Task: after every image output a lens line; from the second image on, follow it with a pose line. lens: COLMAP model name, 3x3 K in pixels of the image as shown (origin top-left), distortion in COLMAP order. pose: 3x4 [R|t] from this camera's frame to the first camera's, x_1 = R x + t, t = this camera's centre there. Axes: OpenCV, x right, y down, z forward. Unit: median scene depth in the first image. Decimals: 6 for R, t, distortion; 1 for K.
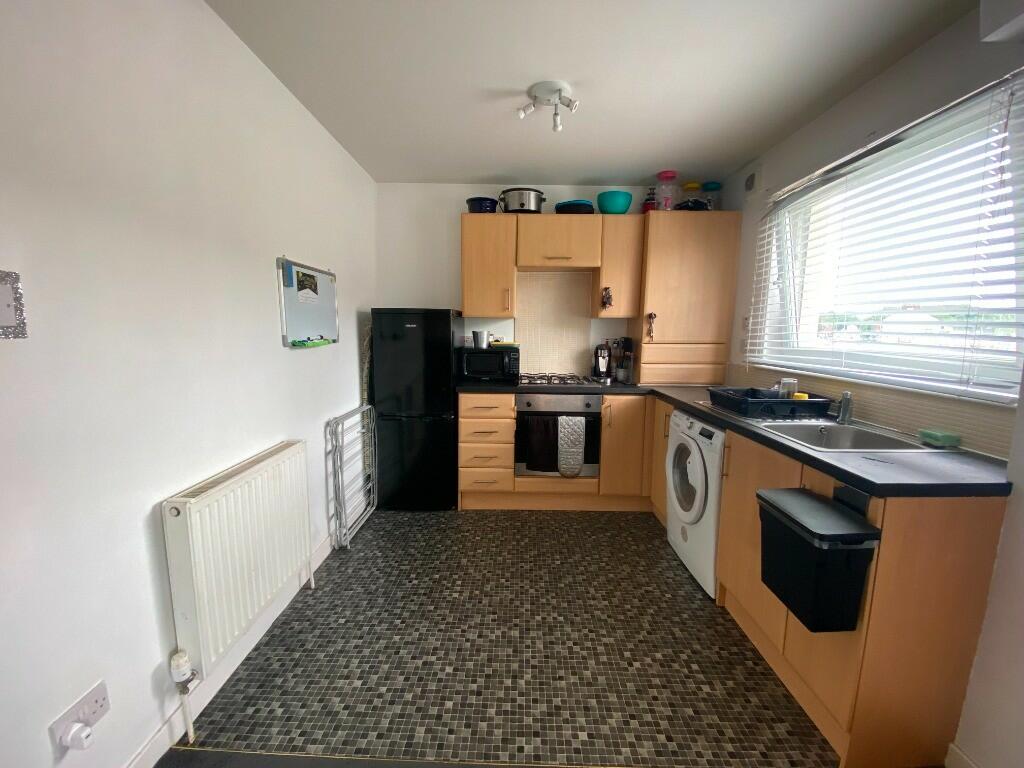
lens RADIAL K [[419.7, 0, 511.2], [0, 419.7, 385.3], [0, 0, 1]] dist [0.005979, -0.003965]
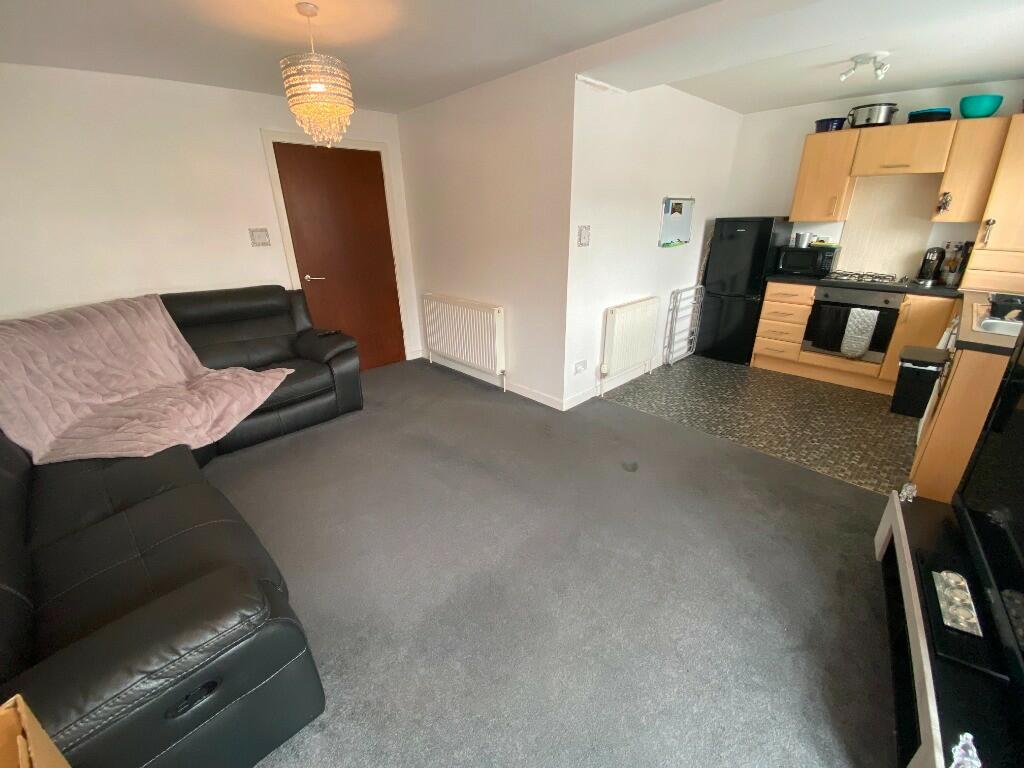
lens RADIAL K [[419.7, 0, 513.4], [0, 419.7, 384.9], [0, 0, 1]] dist [0.005979, -0.003965]
pose [[0.705163, 0.249036, -0.663872, 0.289756], [-0.076334, 0.957512, 0.278107, 0.022782], [0.704924, -0.145434, 0.694212, -0.609512]]
